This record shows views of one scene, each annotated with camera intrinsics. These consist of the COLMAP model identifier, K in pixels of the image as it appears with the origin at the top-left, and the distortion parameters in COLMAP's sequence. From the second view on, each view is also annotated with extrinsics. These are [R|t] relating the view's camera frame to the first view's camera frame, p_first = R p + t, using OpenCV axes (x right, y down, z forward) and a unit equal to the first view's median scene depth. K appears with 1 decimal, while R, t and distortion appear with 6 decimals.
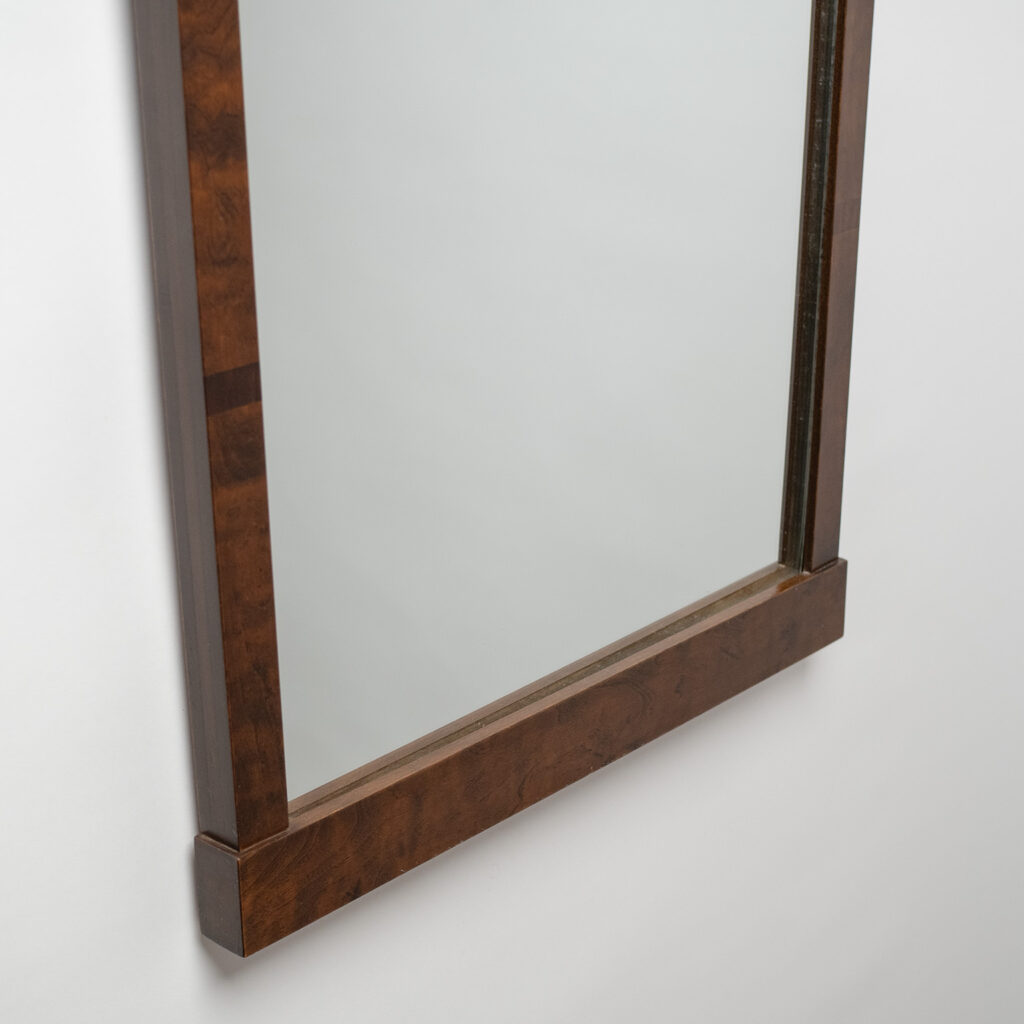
lens RADIAL K [[2082.9, 0, 484.9], [0, 2082.9, 579.8], [0, 0, 1]] dist [-0.081778, 0.000000]
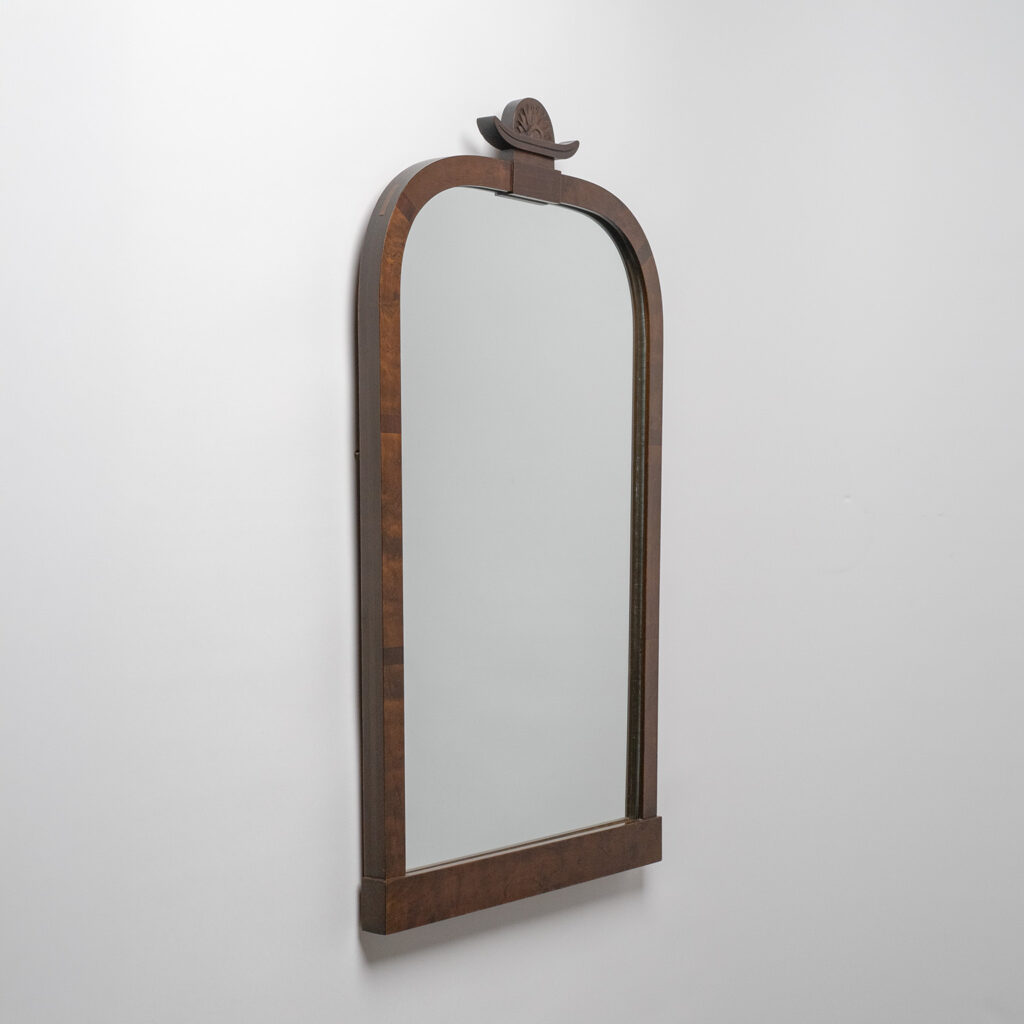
lens RADIAL K [[2082.9, 0, 532.3], [0, 2082.9, 505.1], [0, 0, 1]] dist [-0.081778, 0.000000]
pose [[0.993530, 0.009486, 0.113177, -0.195236], [0.032468, 0.931195, -0.363071, 0.504386], [-0.108834, 0.364397, 0.924862, -1.028577]]
